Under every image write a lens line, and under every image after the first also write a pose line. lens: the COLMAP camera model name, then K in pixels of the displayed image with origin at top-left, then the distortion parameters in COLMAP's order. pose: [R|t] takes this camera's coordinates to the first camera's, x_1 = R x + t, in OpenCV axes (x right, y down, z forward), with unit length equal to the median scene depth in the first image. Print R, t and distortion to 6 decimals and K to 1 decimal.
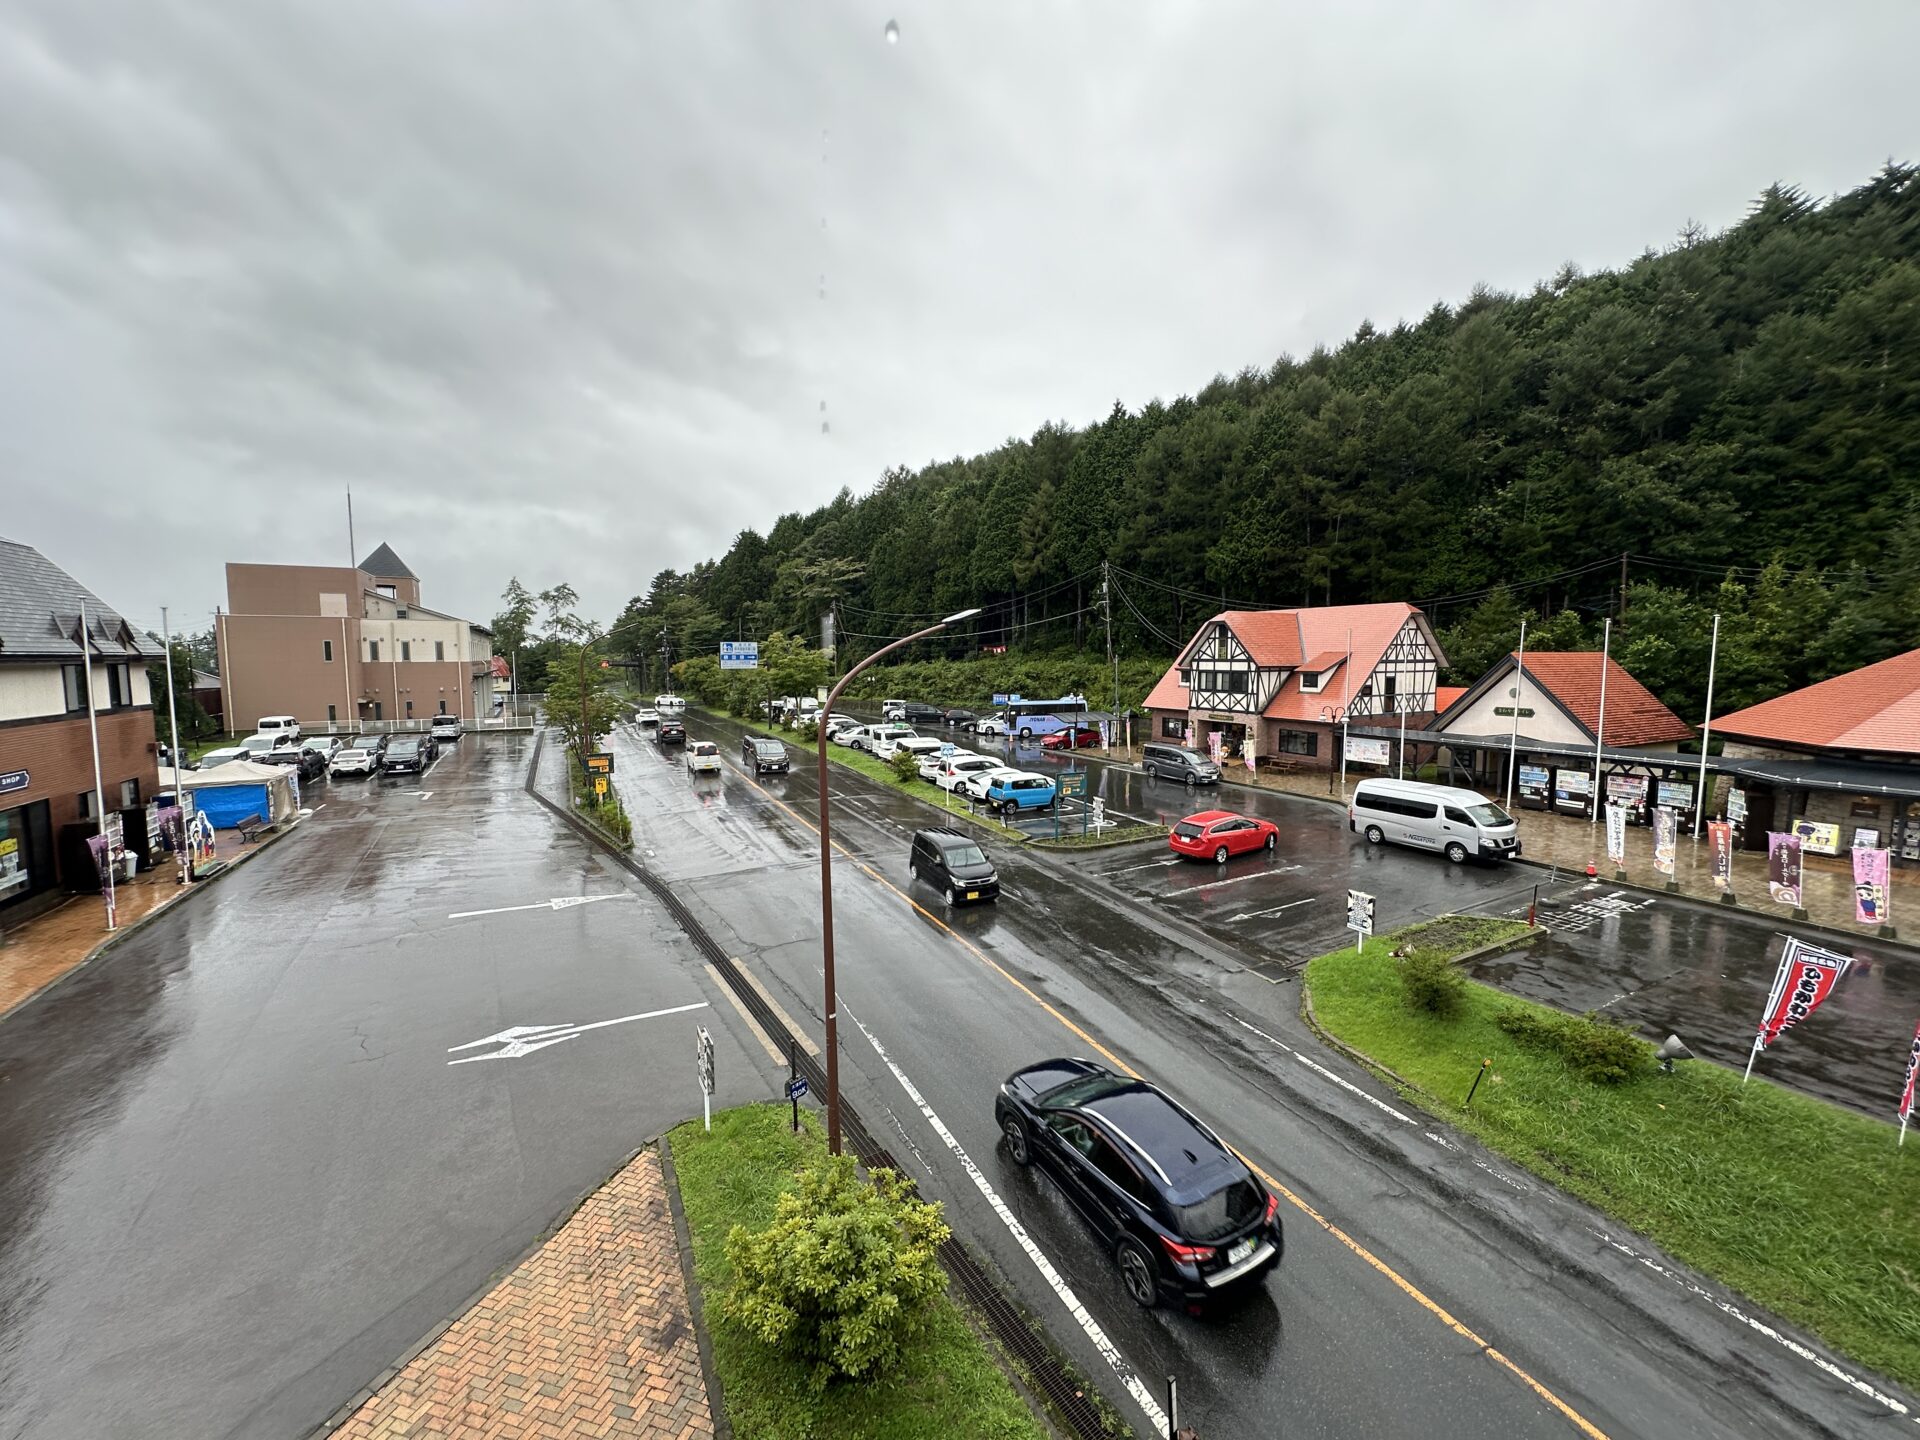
lens RADIAL K [[768.1, 0, 964.7], [0, 768.1, 705.9], [0, 0, 1]] dist [-0.002399, 0.000879]
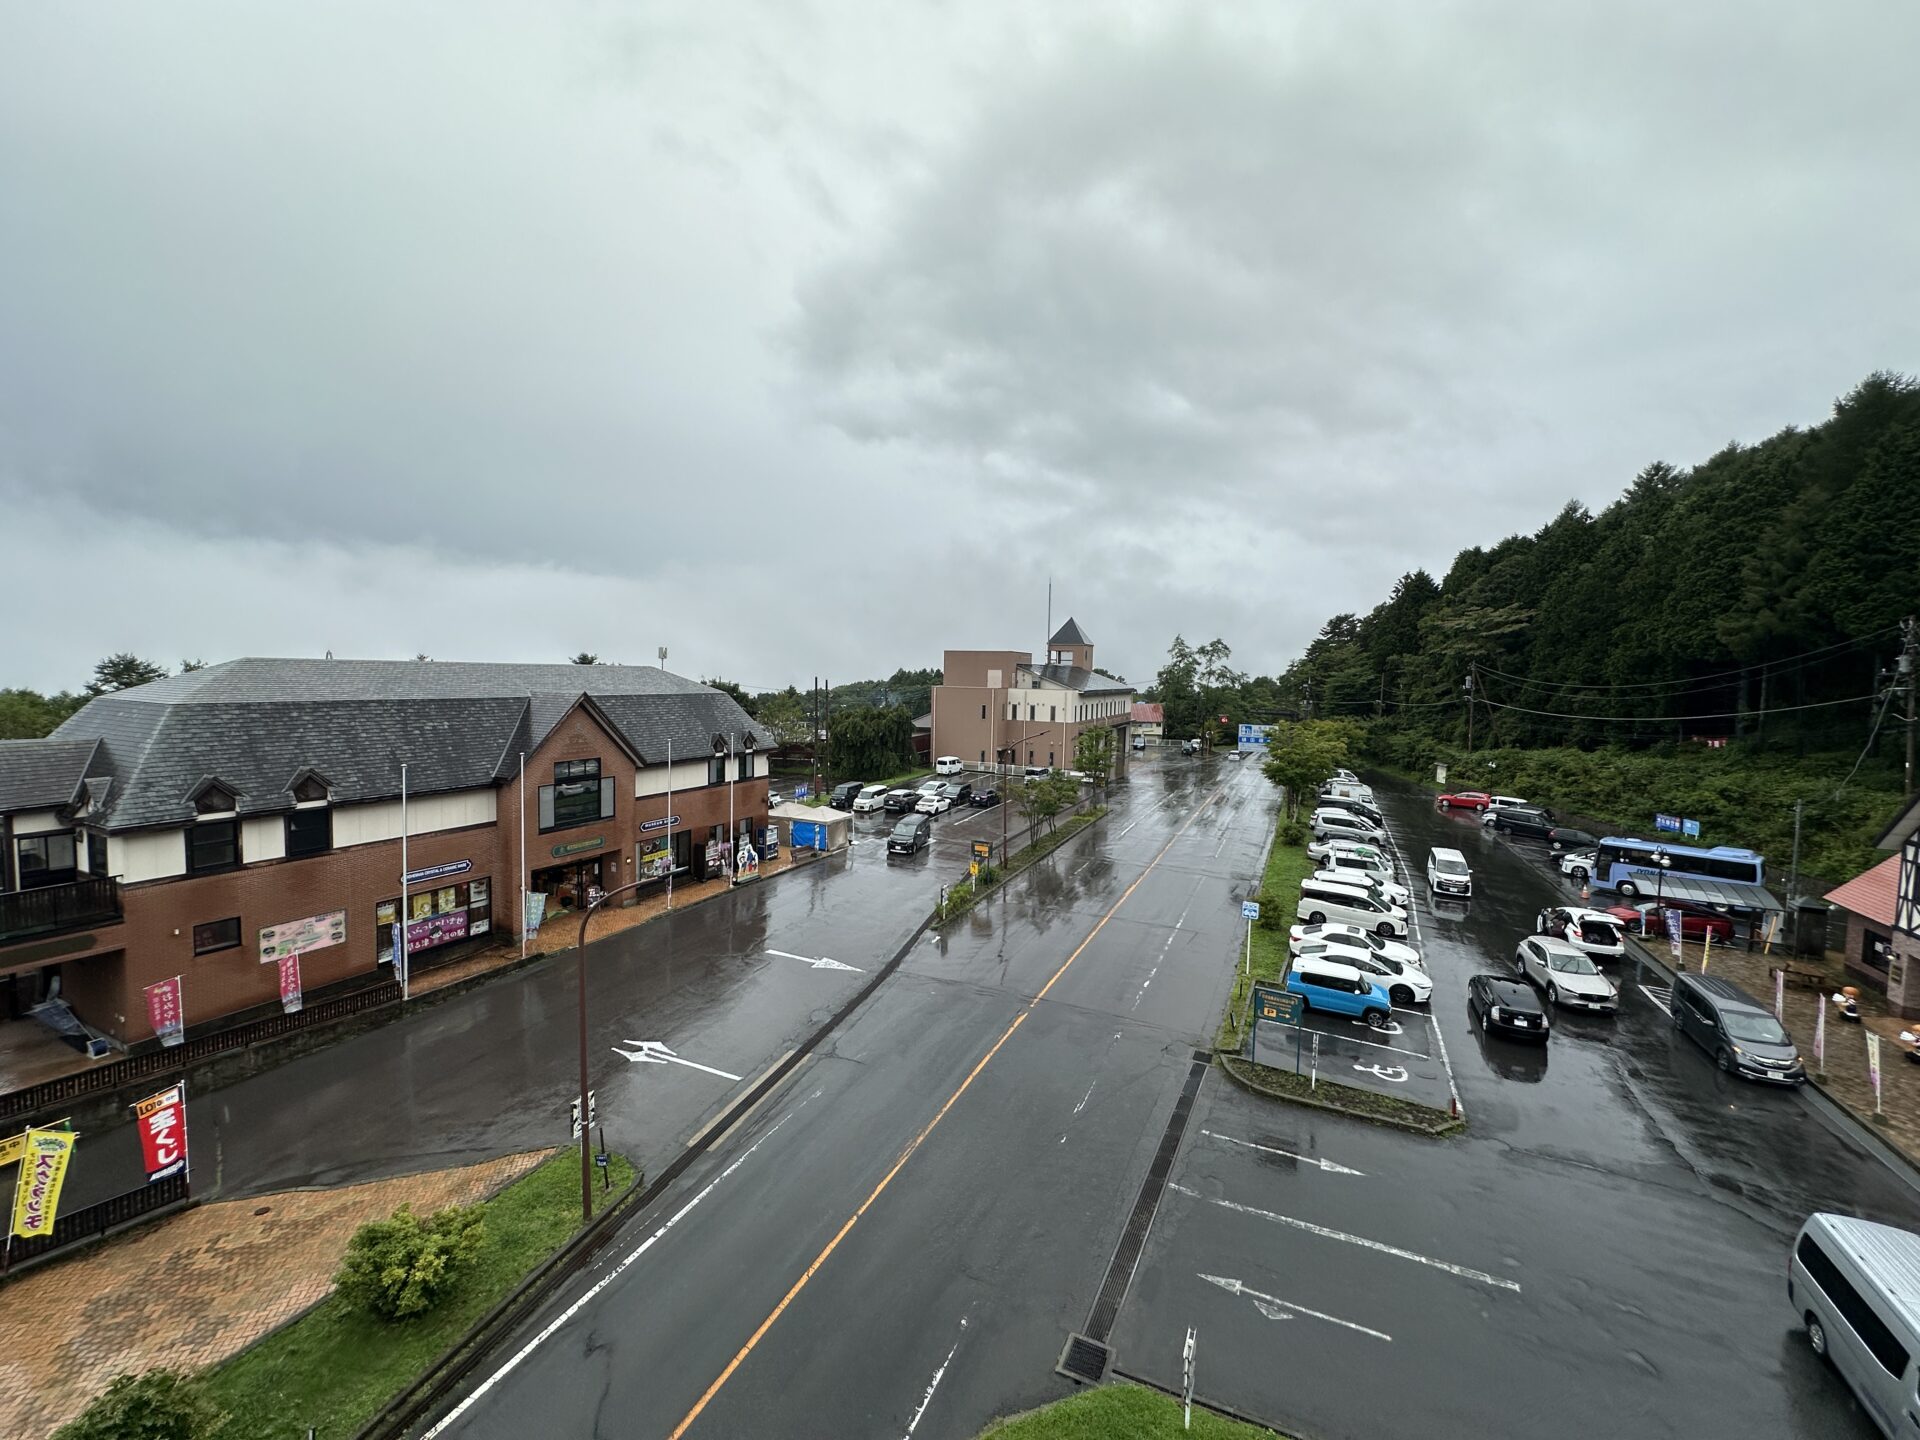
lens RADIAL K [[768.1, 0, 962.8], [0, 768.1, 709.4], [0, 0, 1]] dist [-0.002399, 0.000879]
pose [[0.604882, 0.055305, -0.794393, 0.344172], [-0.076826, 0.996985, 0.010911, -0.115800], [0.792601, 0.054430, 0.607307, 0.151194]]
